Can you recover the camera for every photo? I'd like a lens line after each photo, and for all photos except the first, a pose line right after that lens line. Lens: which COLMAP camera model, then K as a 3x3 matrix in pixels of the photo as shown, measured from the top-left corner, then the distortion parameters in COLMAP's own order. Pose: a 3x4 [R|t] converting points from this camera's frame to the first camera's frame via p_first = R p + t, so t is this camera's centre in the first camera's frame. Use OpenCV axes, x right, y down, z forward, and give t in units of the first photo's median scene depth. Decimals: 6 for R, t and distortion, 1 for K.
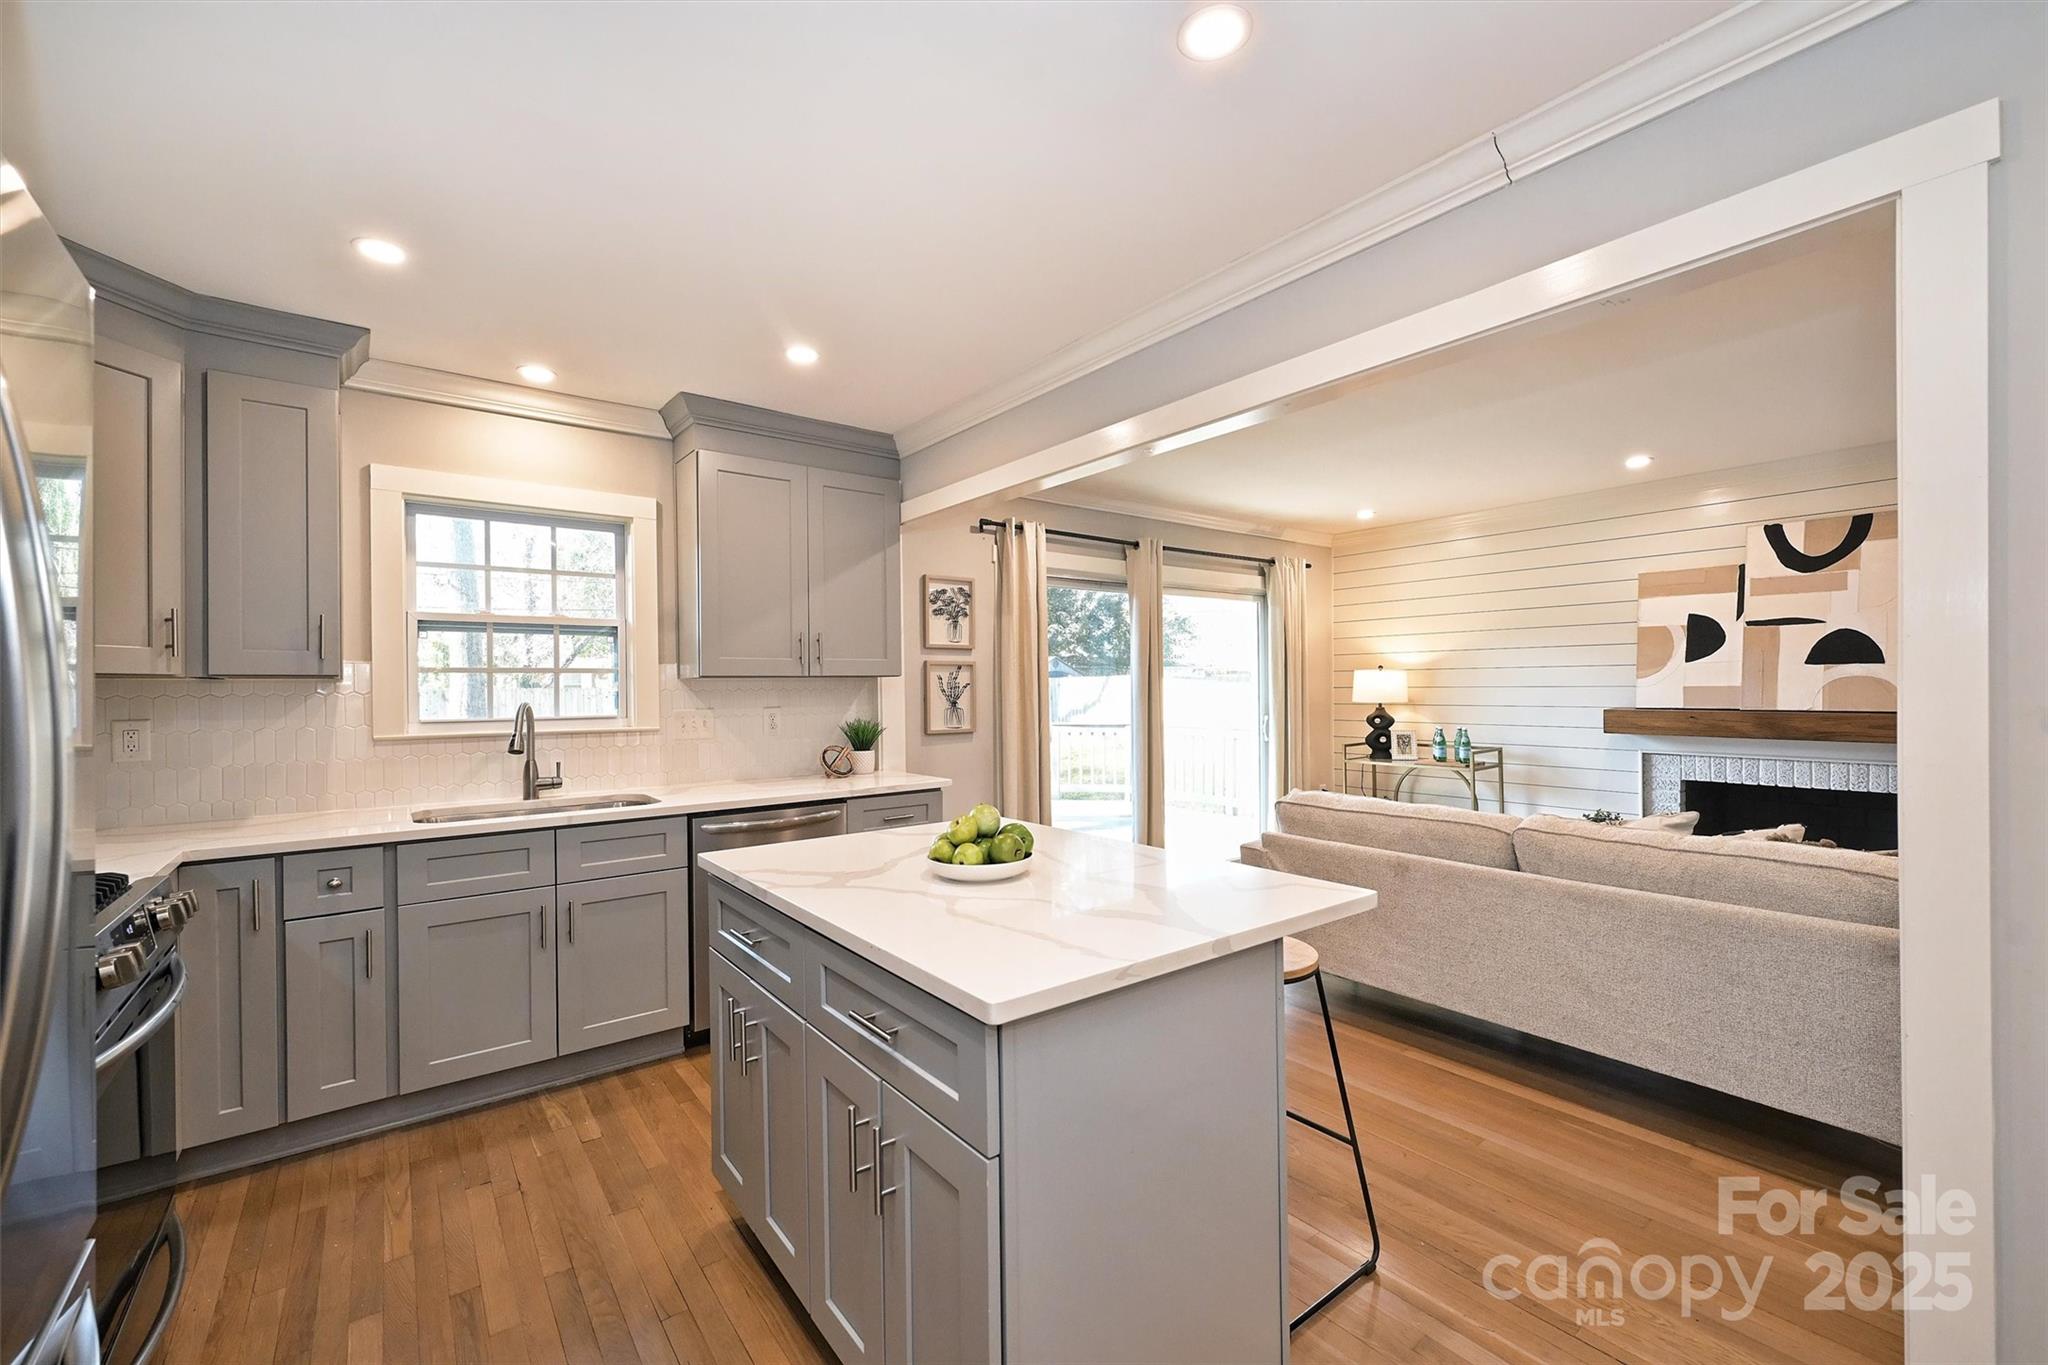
lens RADIAL K [[834.2, 0, 1005.8], [0, 834.2, 689.0], [0, 0, 1]] dist [0.000226, 0.000052]
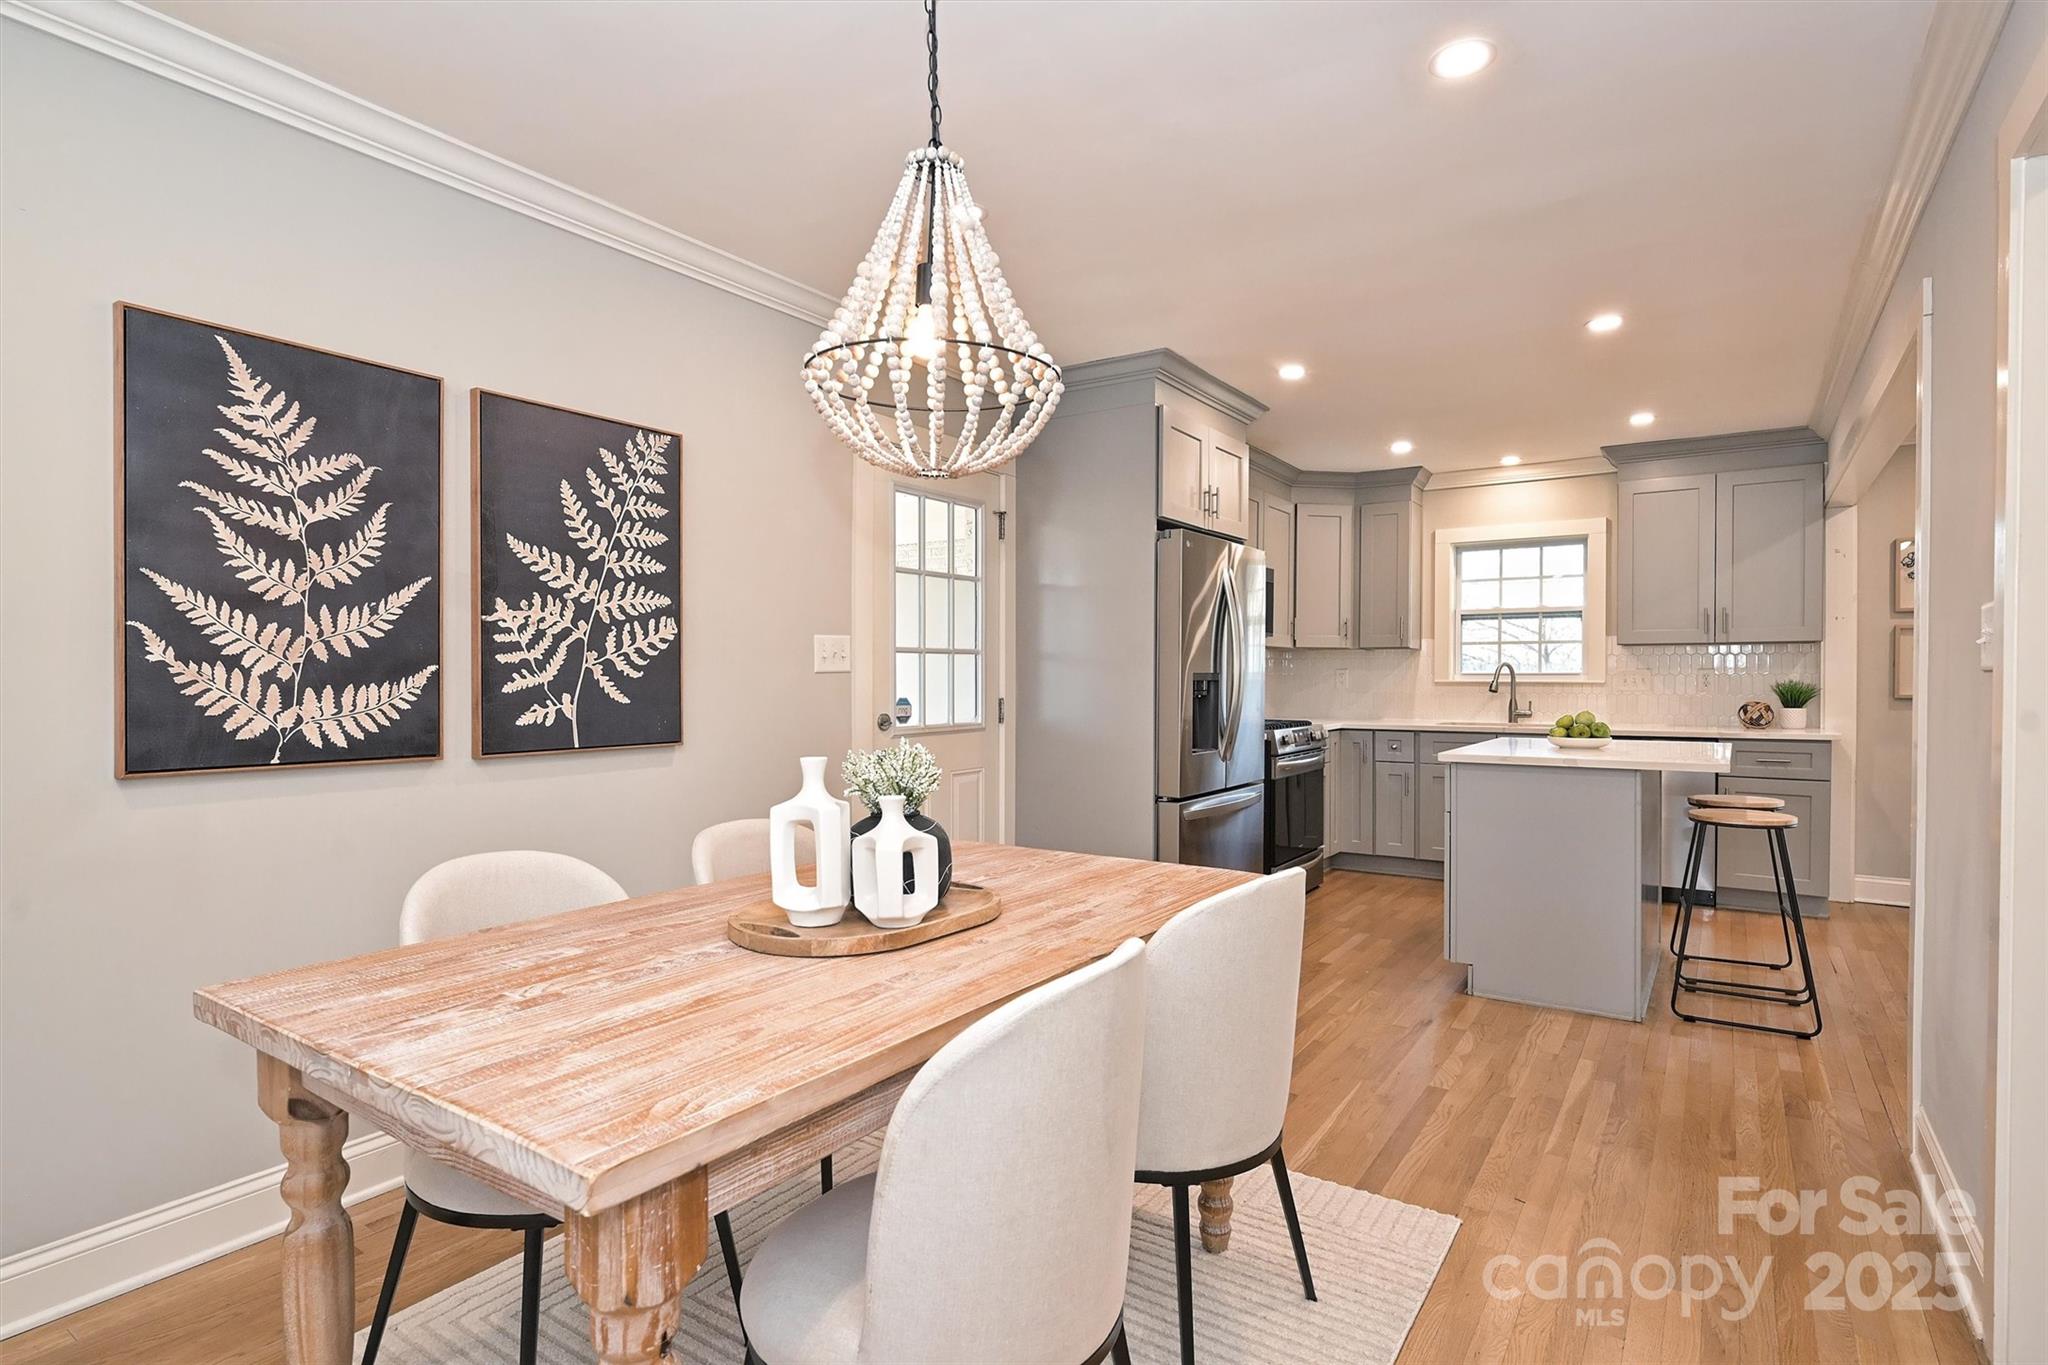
lens RADIAL K [[1024.1, 0, 1024.2], [0, 1024.1, 692.6], [0, 0, 1]] dist [-0.001149, -0.000332]
pose [[0.329930, 0.022459, -0.943738, 0.900331], [-0.004219, 0.999742, 0.022317, 0.031103], [0.943996, -0.003382, 0.329940, -0.493670]]
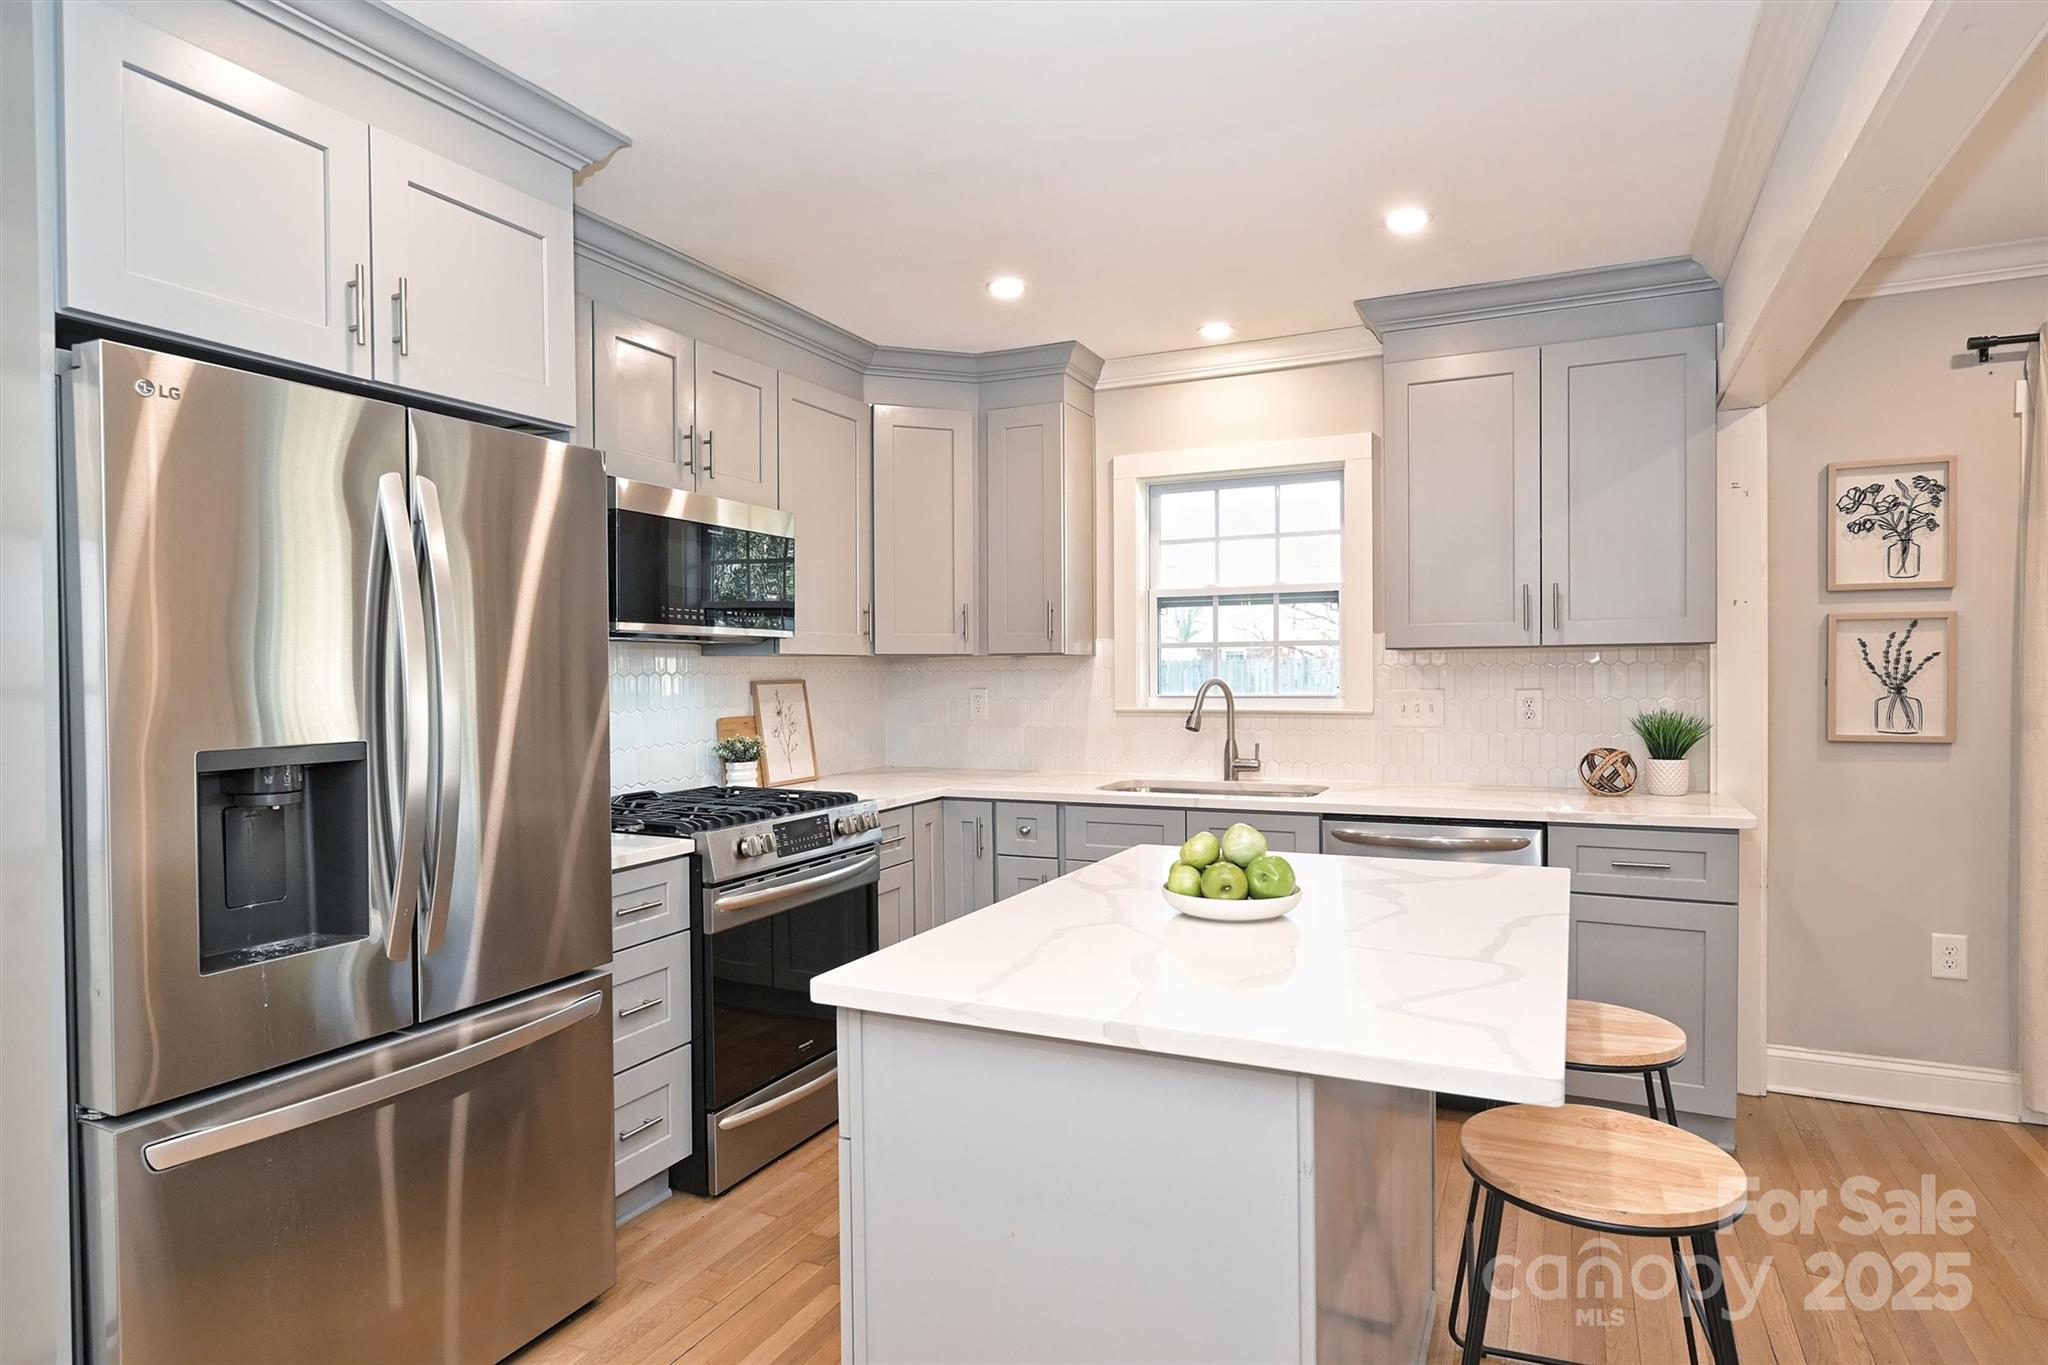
lens RADIAL K [[1126.1, 0, 1019.7], [0, 1126.1, 692.3], [0, 0, 1]] dist [-0.001725, -0.000923]
pose [[0.467643, 0.022162, -0.883639, 0.413868], [0.003599, 0.999630, 0.026976, -0.003106], [0.883910, -0.015795, 0.467390, 0.174678]]
